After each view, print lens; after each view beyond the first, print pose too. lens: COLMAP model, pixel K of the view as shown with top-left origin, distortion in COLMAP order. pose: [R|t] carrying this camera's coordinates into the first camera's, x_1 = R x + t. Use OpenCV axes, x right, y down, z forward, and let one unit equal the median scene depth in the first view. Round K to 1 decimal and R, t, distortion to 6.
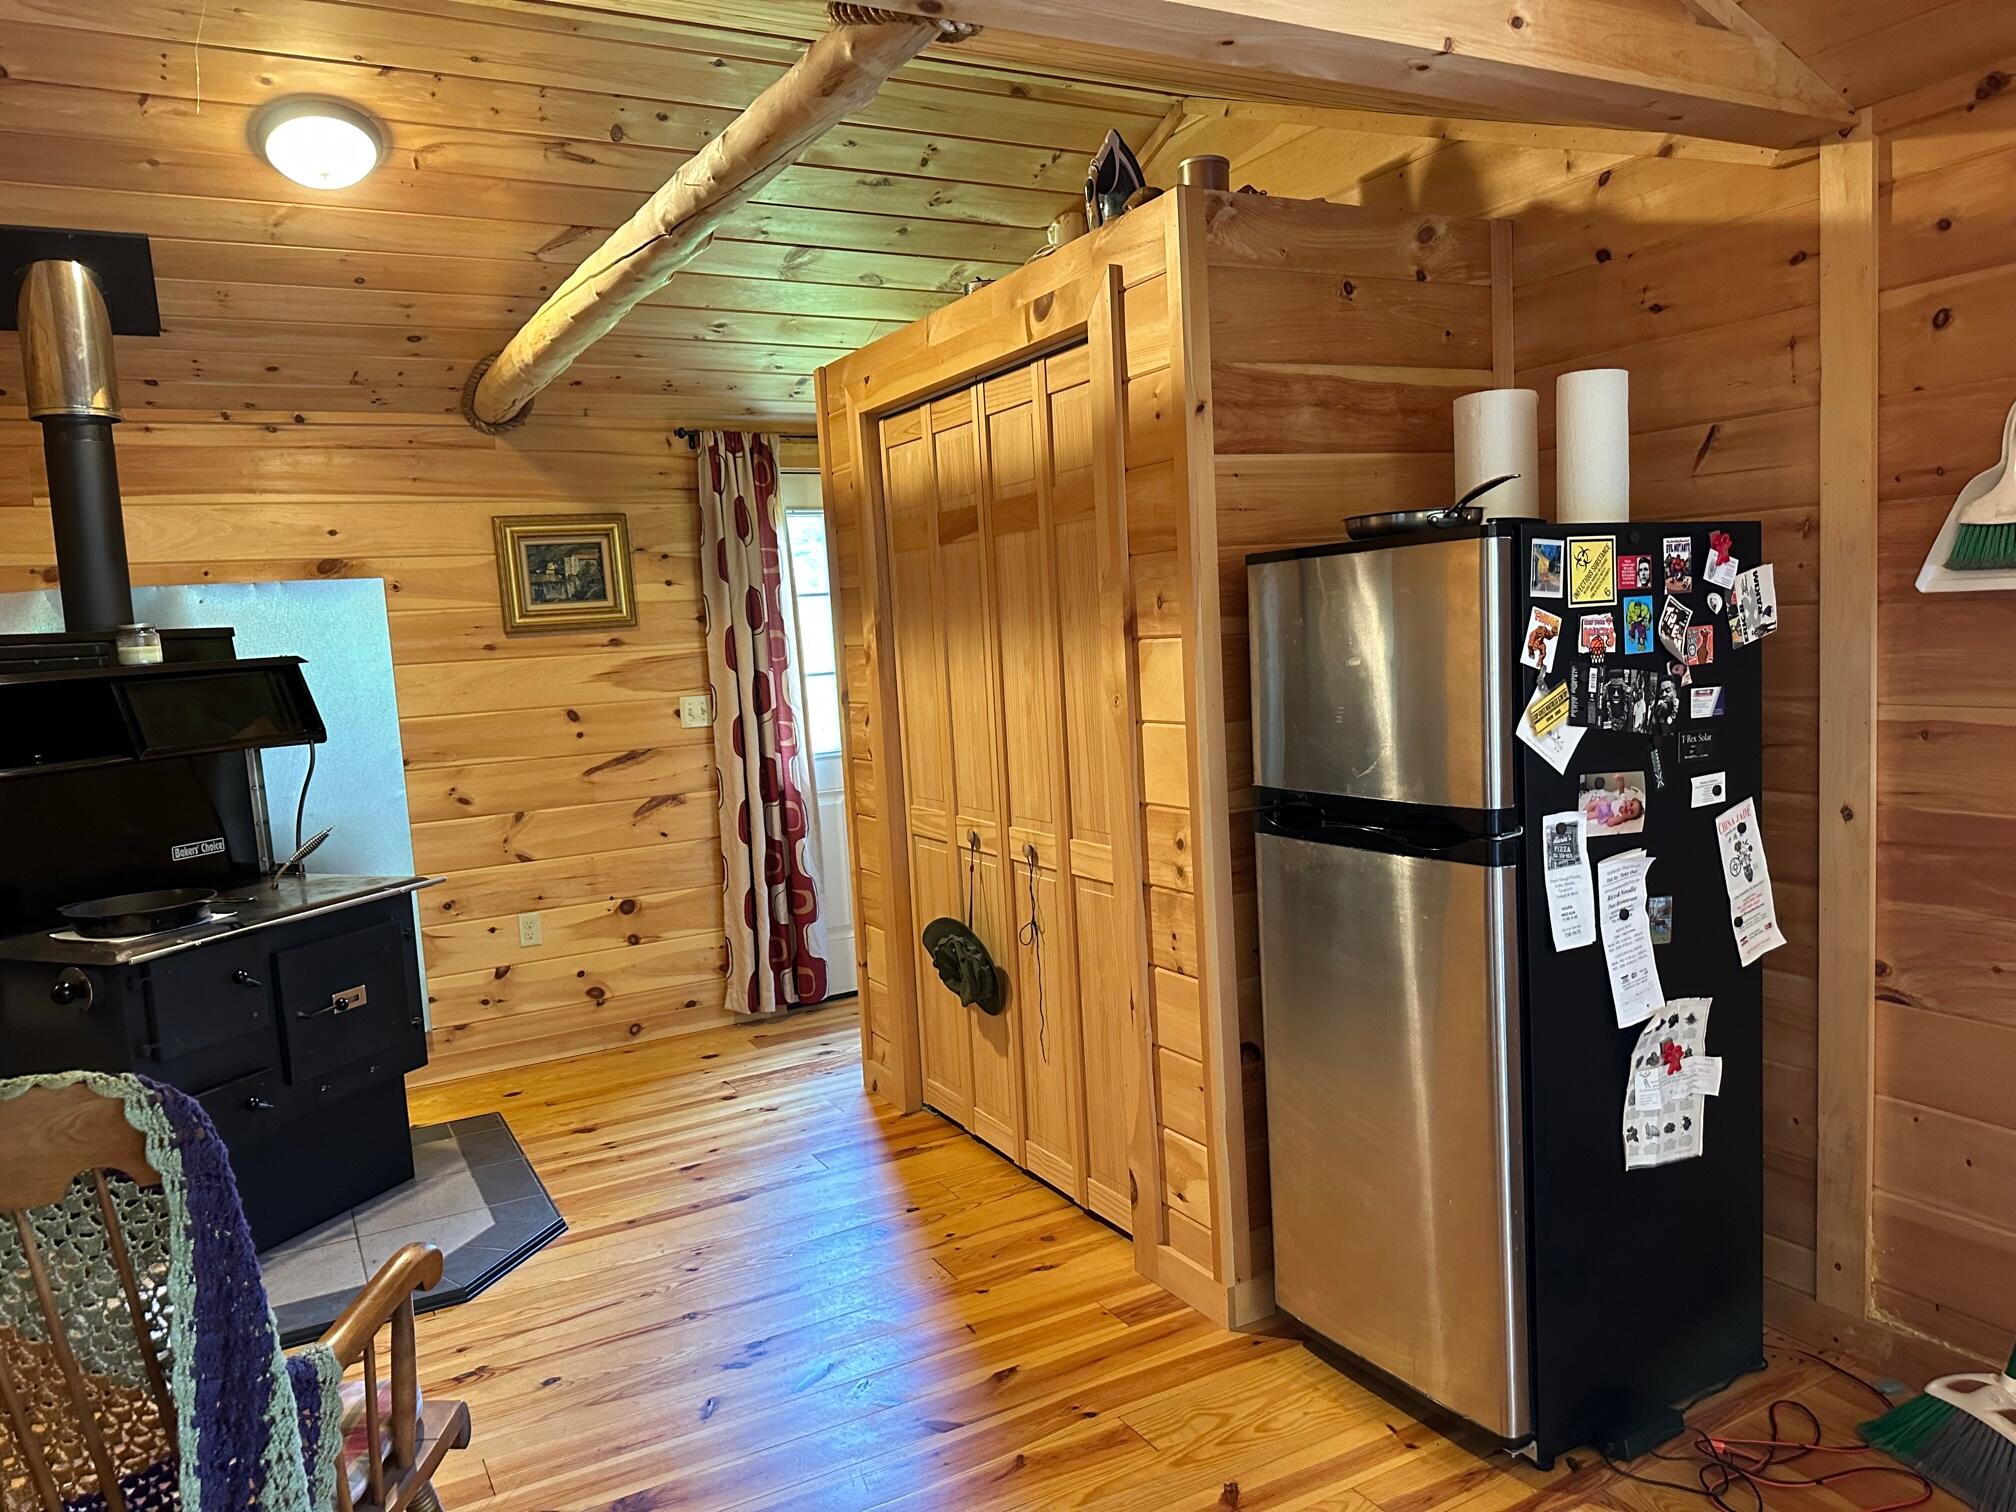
lens RADIAL K [[1429.0, 0, 1004.0], [0, 1429.0, 771.9], [0, 0, 1]] dist [0.026930, -0.037771]
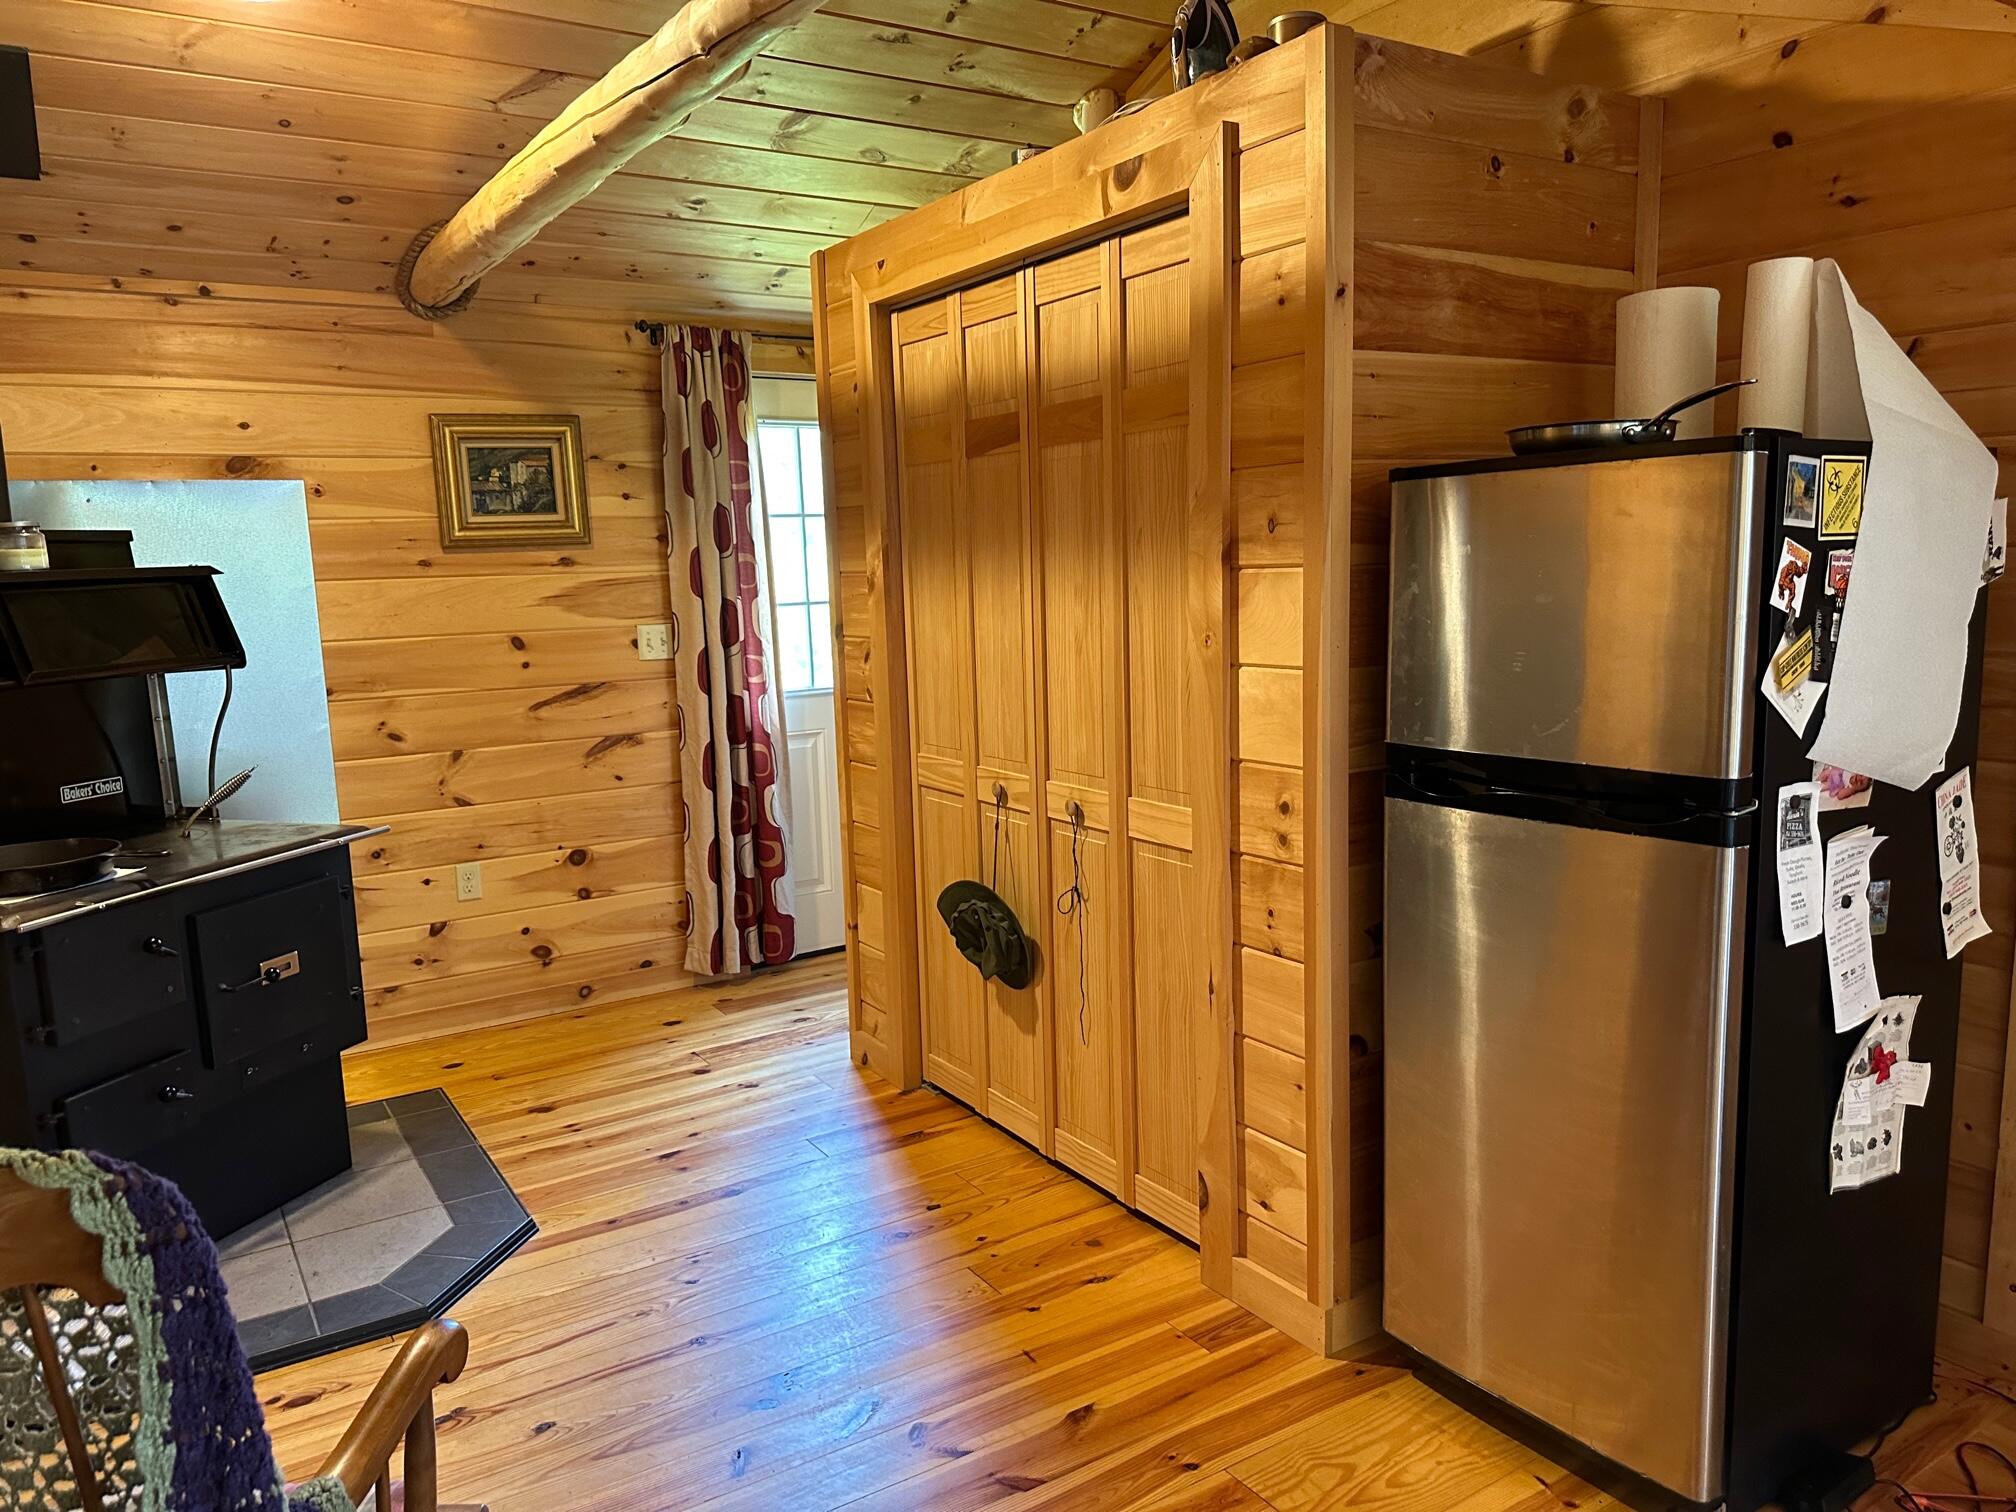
lens RADIAL K [[1429.0, 0, 998.0], [0, 1429.0, 773.9], [0, 0, 1]] dist [0.026930, -0.037771]
pose [[0.997383, 0.016157, 0.070467, -0.098345], [-0.019216, 0.998893, 0.042944, -0.003215], [-0.069695, -0.044185, 0.996589, 0.130873]]
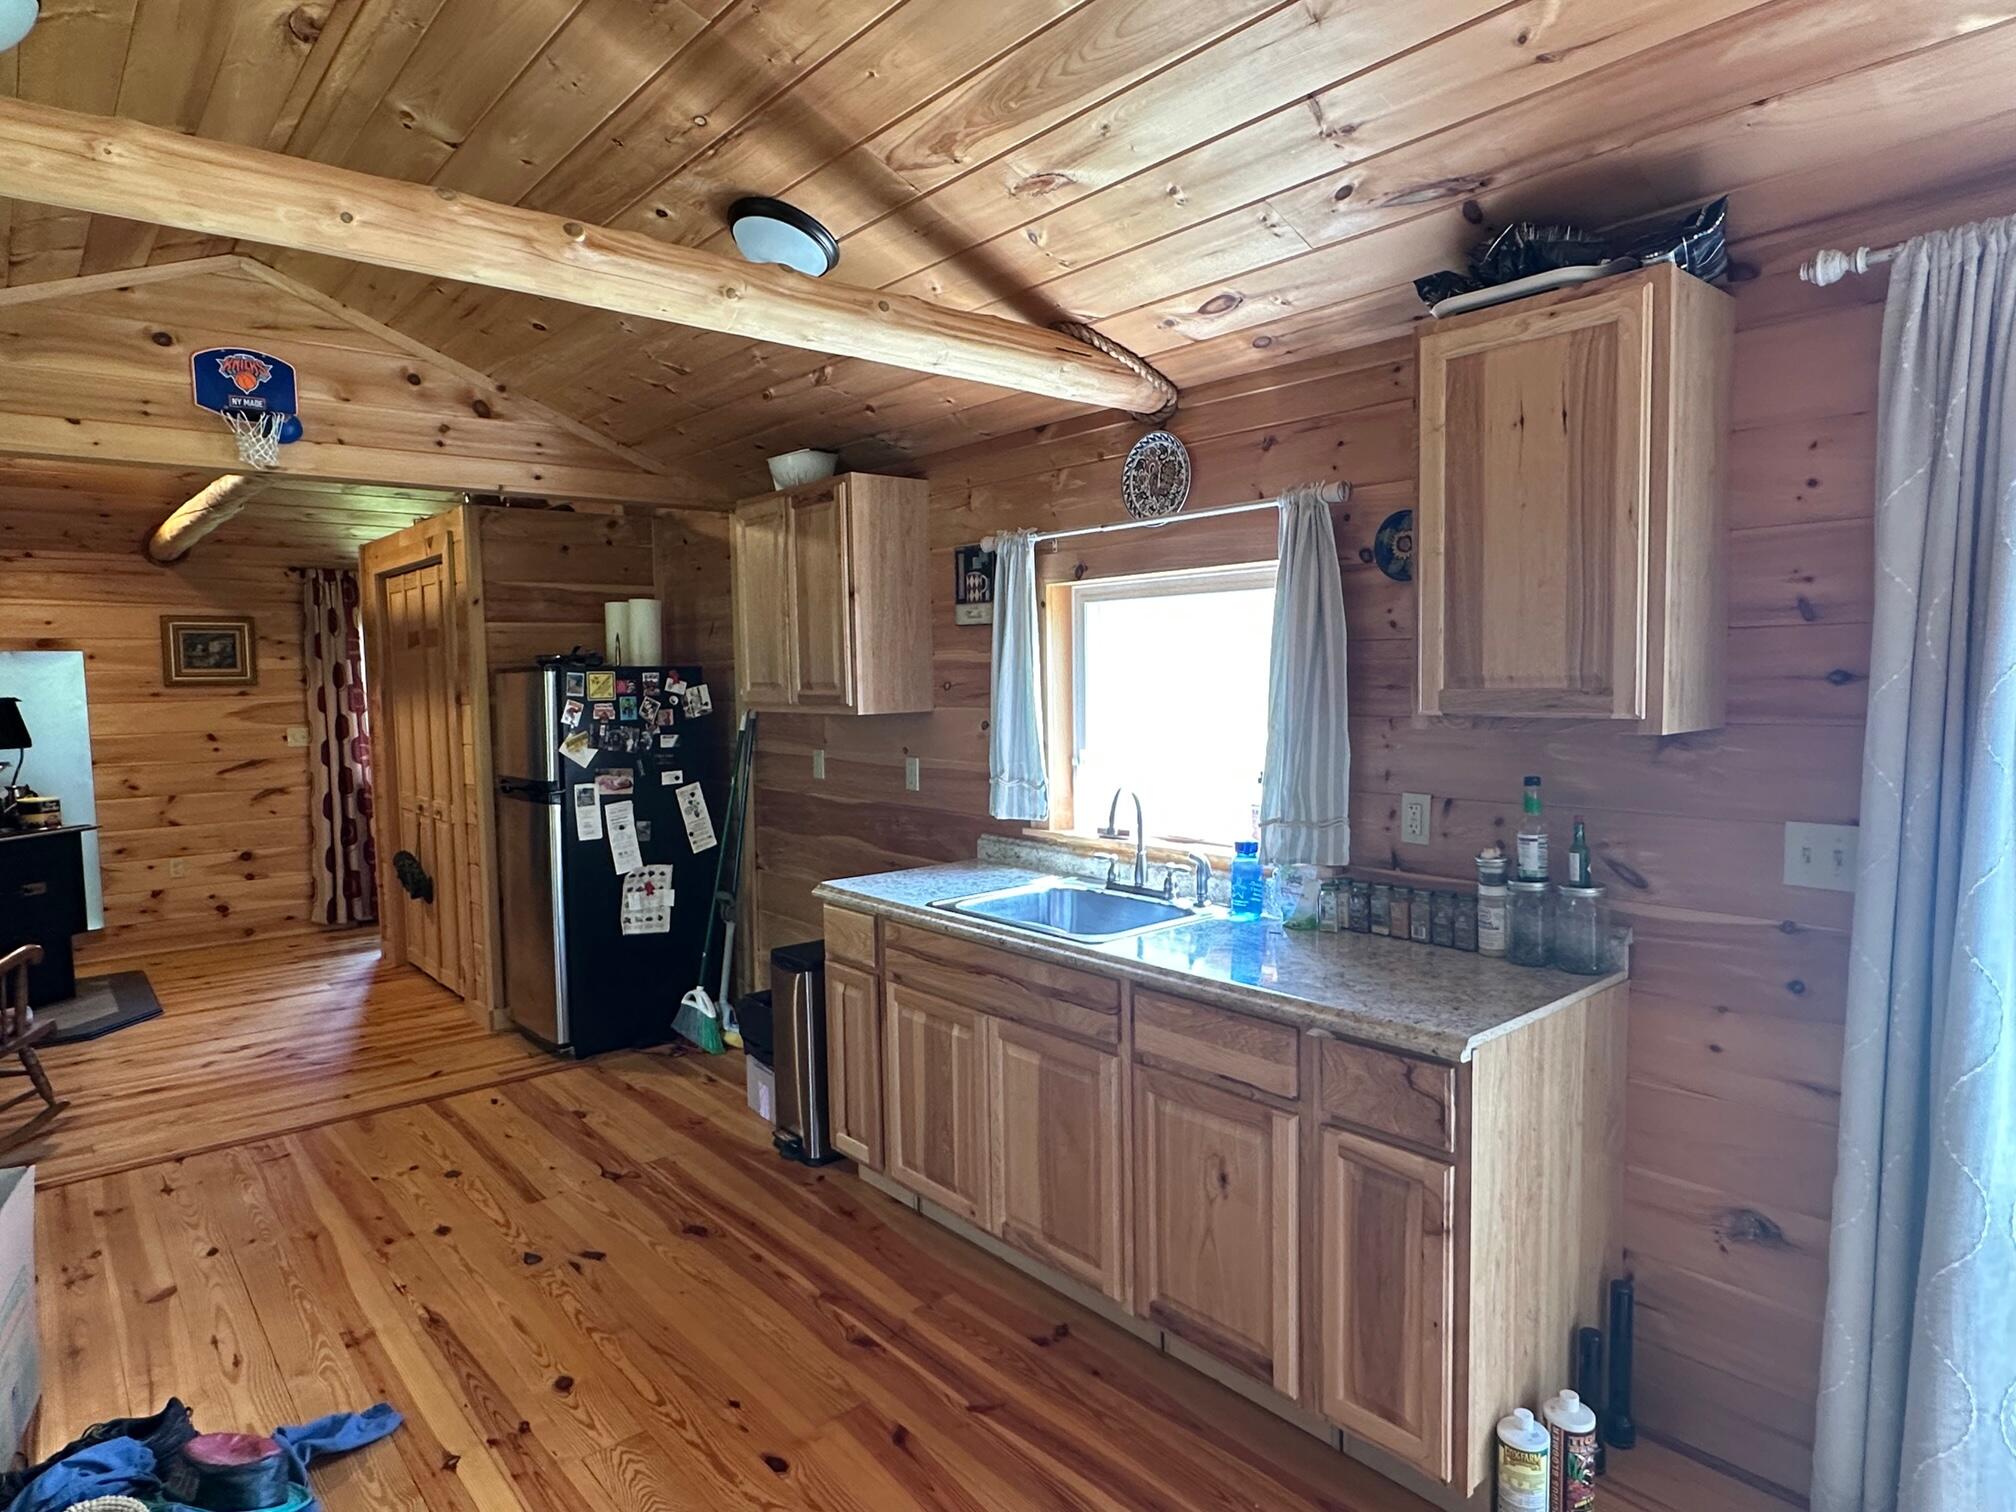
lens RADIAL K [[1195.2, 0, 1028.9], [0, 1195.2, 766.4], [0, 0, 1]] dist [-0.023549, 0.001458]
pose [[0.974115, 0.024618, 0.224708, 0.465712], [-0.016679, 0.999170, -0.037158, 0.042833], [-0.225436, 0.032448, 0.973717, -0.798532]]
